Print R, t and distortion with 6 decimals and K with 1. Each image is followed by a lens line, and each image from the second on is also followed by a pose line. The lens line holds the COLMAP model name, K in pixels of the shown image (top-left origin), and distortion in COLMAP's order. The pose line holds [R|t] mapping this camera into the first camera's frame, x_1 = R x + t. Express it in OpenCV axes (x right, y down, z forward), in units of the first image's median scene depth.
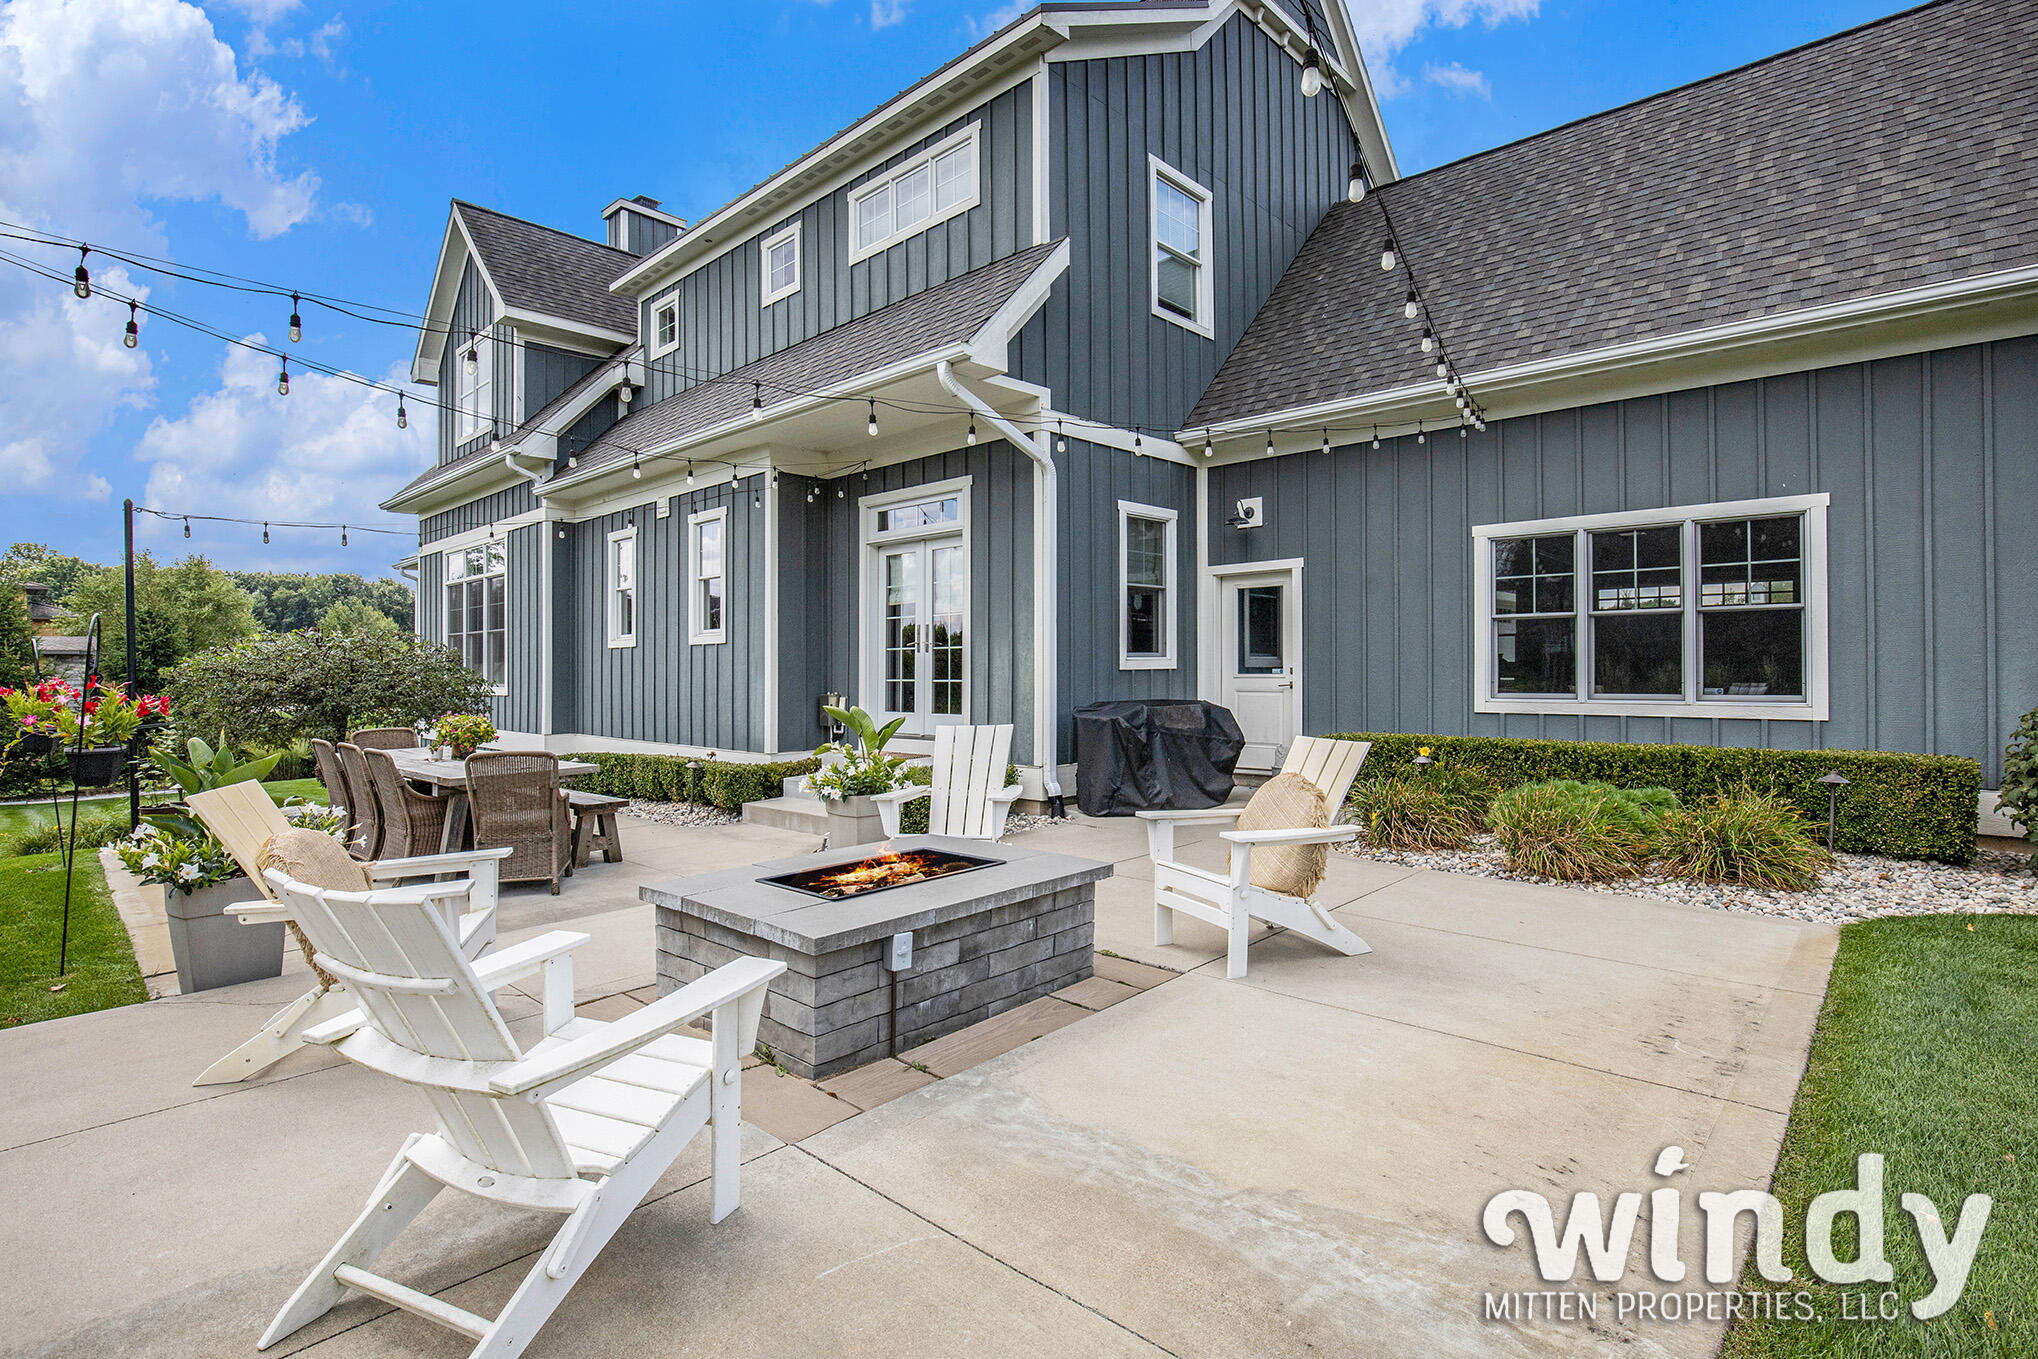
lens RADIAL K [[1033.0, 0, 1055.2], [0, 1033.0, 685.3], [0, 0, 1]] dist [-0.002252, -0.001371]
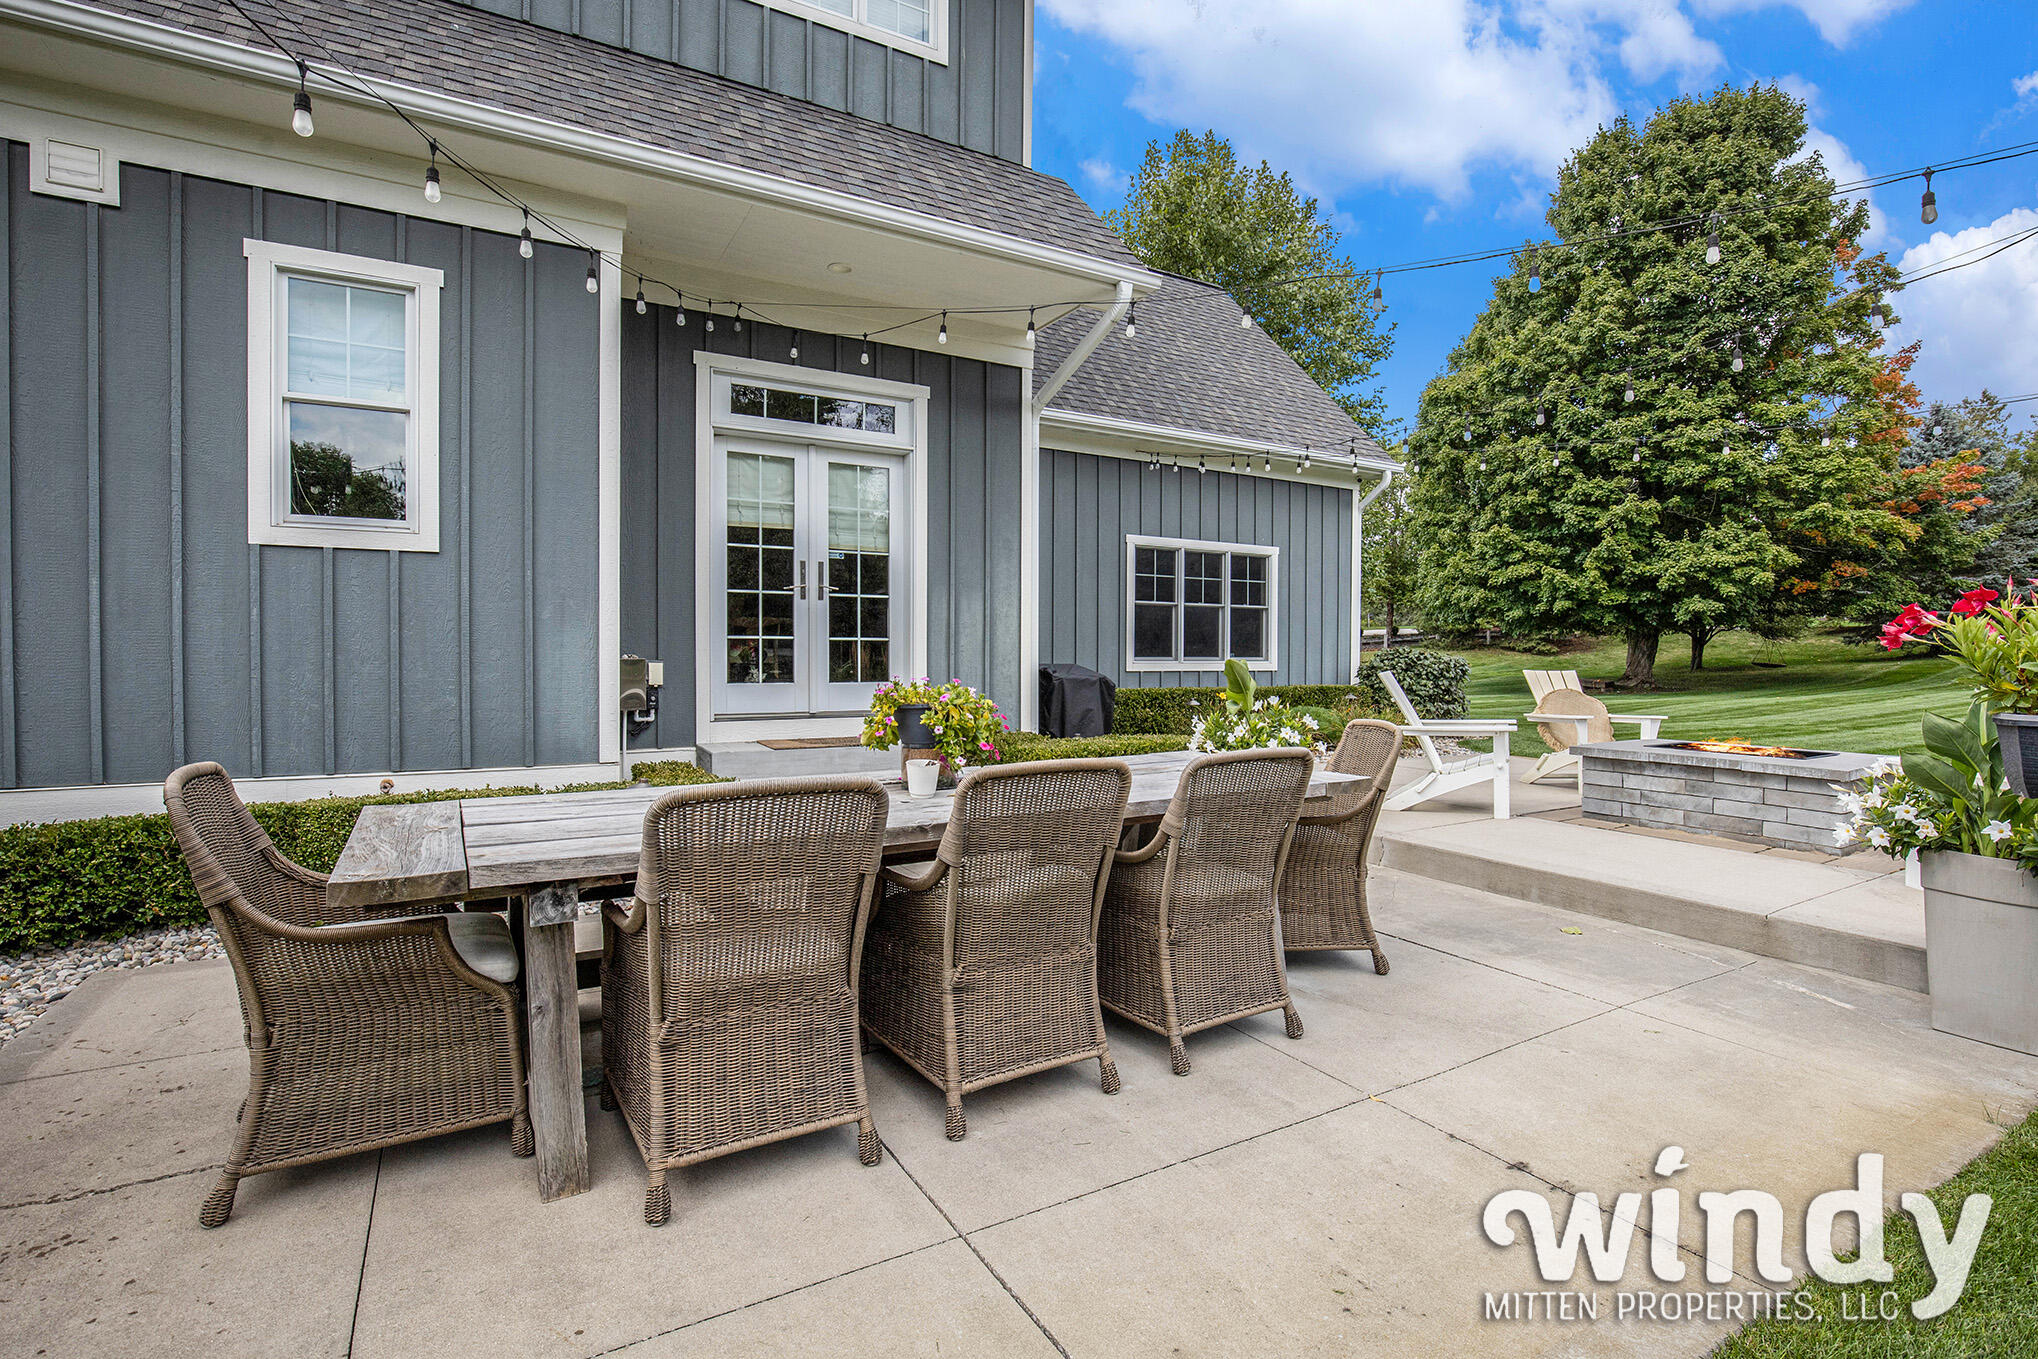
lens RADIAL K [[962.6, 0, 1019.0], [0, 962.6, 679.5], [0, 0, 1]] dist [0.000543, 0.000151]
pose [[0.285452, -0.021867, 0.958143, -0.768305], [-0.004862, 0.999694, 0.024264, 0.007892], [-0.958381, -0.011585, 0.285258, 0.684503]]
